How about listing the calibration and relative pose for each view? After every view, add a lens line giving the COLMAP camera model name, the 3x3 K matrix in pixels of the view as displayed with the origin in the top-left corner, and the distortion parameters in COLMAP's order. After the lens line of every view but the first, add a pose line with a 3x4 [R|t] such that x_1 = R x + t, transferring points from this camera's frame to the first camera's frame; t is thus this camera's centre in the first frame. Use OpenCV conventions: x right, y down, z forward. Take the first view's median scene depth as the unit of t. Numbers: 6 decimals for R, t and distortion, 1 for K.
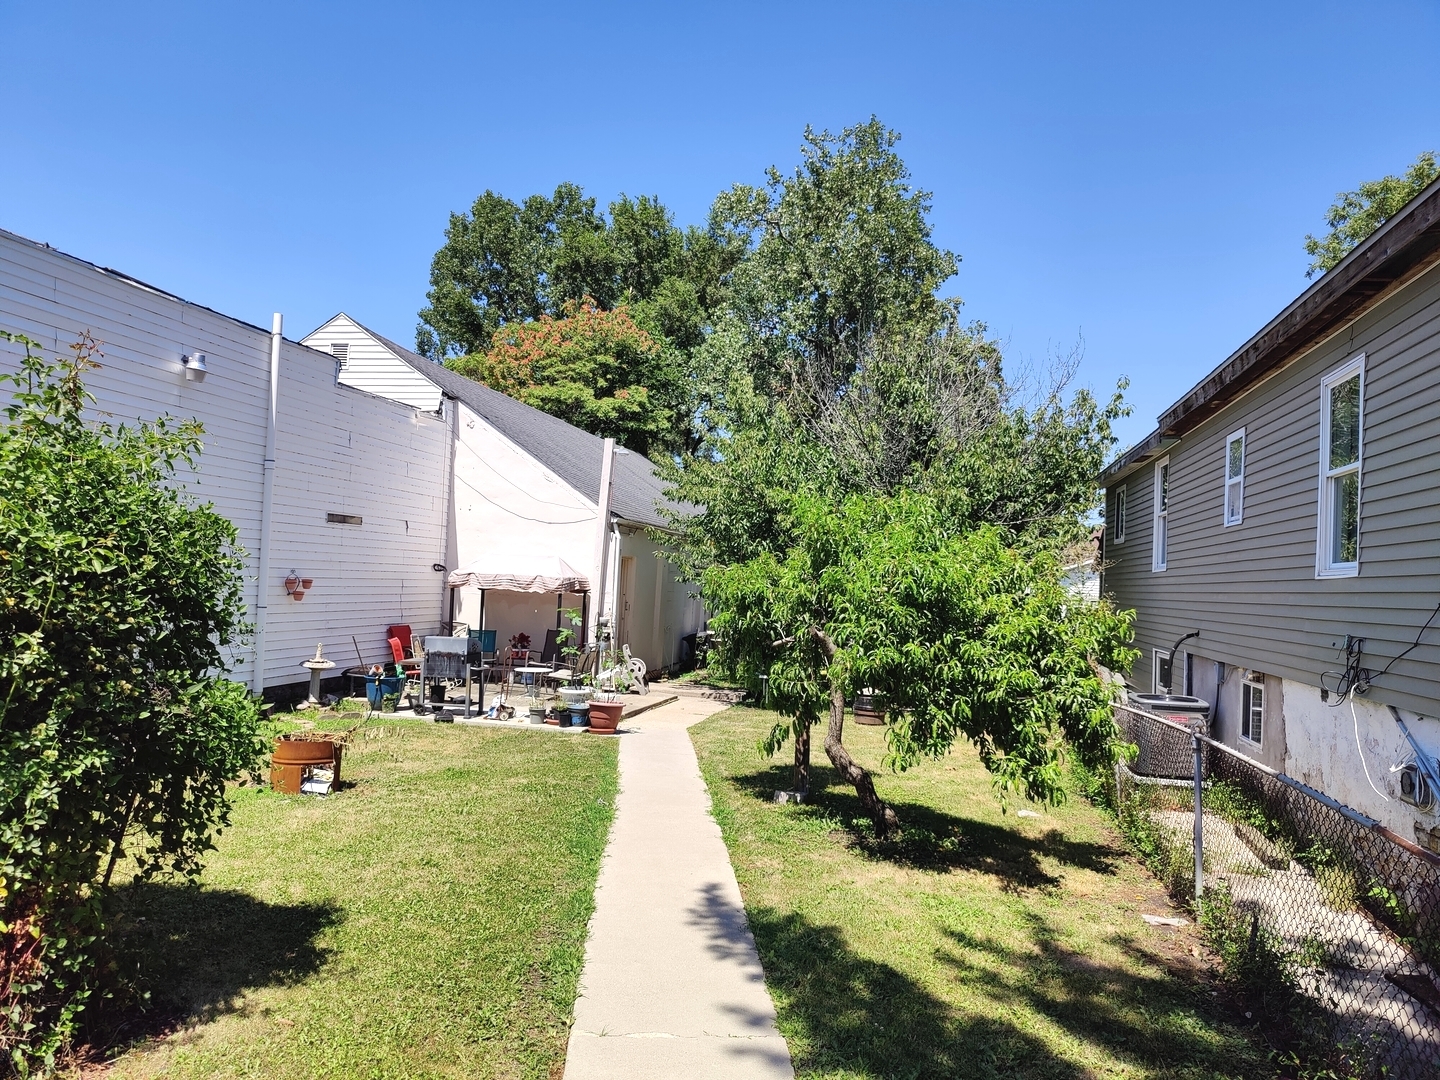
lens RADIAL K [[989.0, 0, 720.2], [0, 989.0, 540.6], [0, 0, 1]] dist [0.019780, -0.023785]
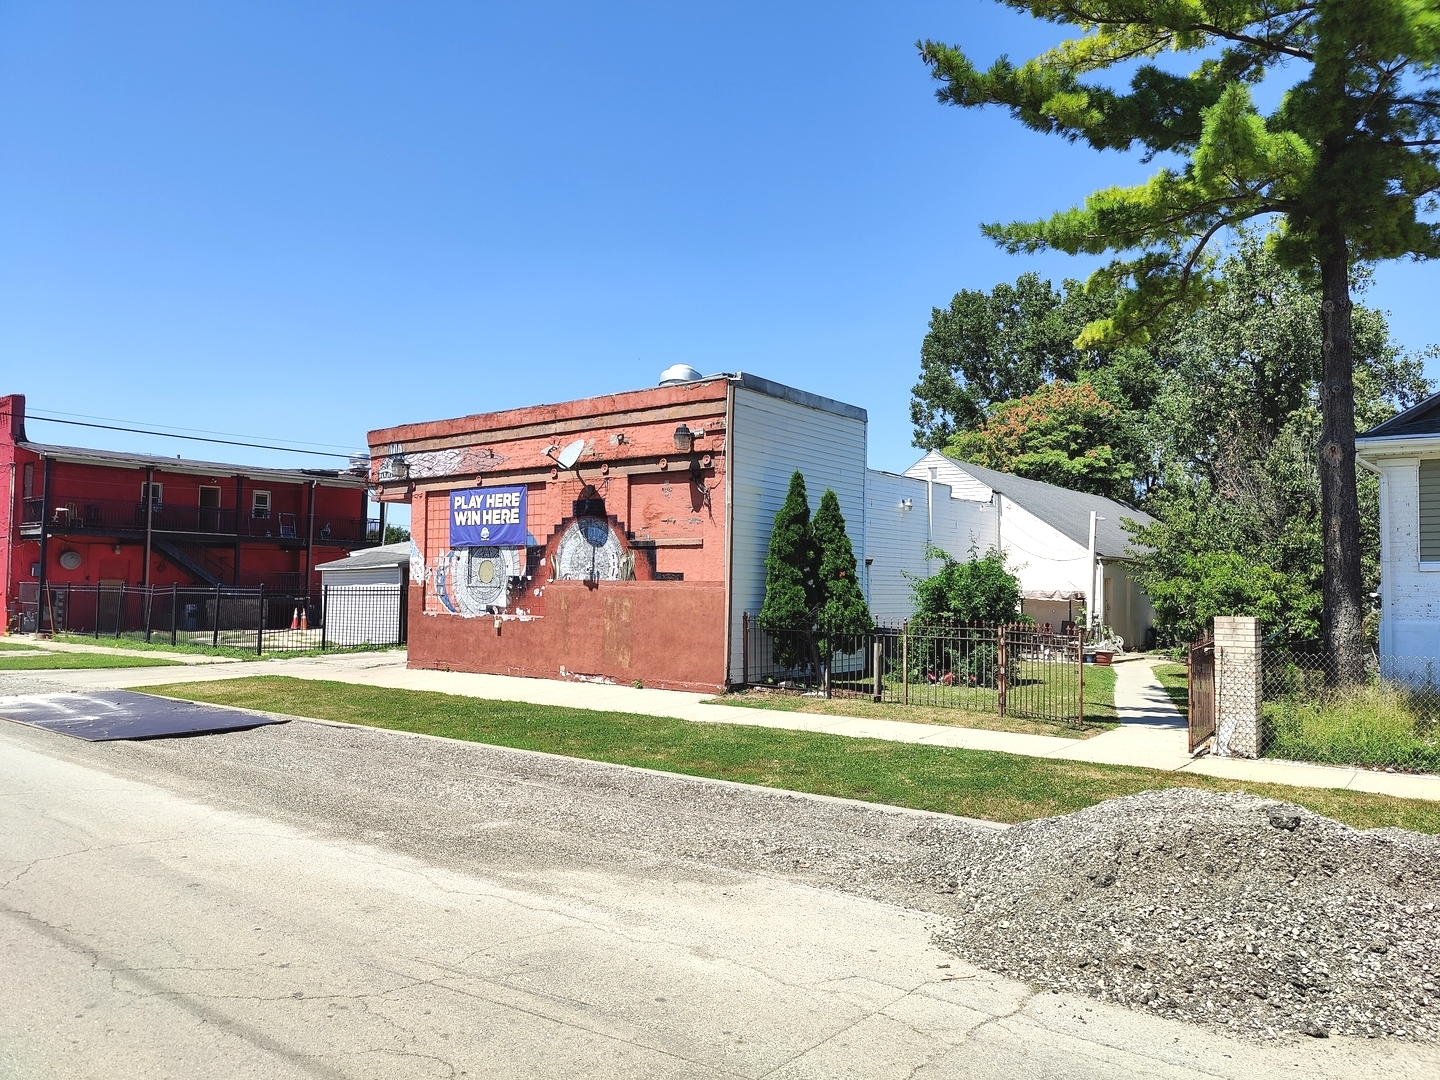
lens RADIAL K [[989.0, 0, 691.2], [0, 989.0, 524.6], [0, 0, 1]] dist [0.019780, -0.023785]
pose [[0.888060, -0.057616, -0.456103, 0.027396], [0.041062, 0.998091, -0.046131, -0.013299], [0.457890, 0.022238, 0.888731, -0.437426]]
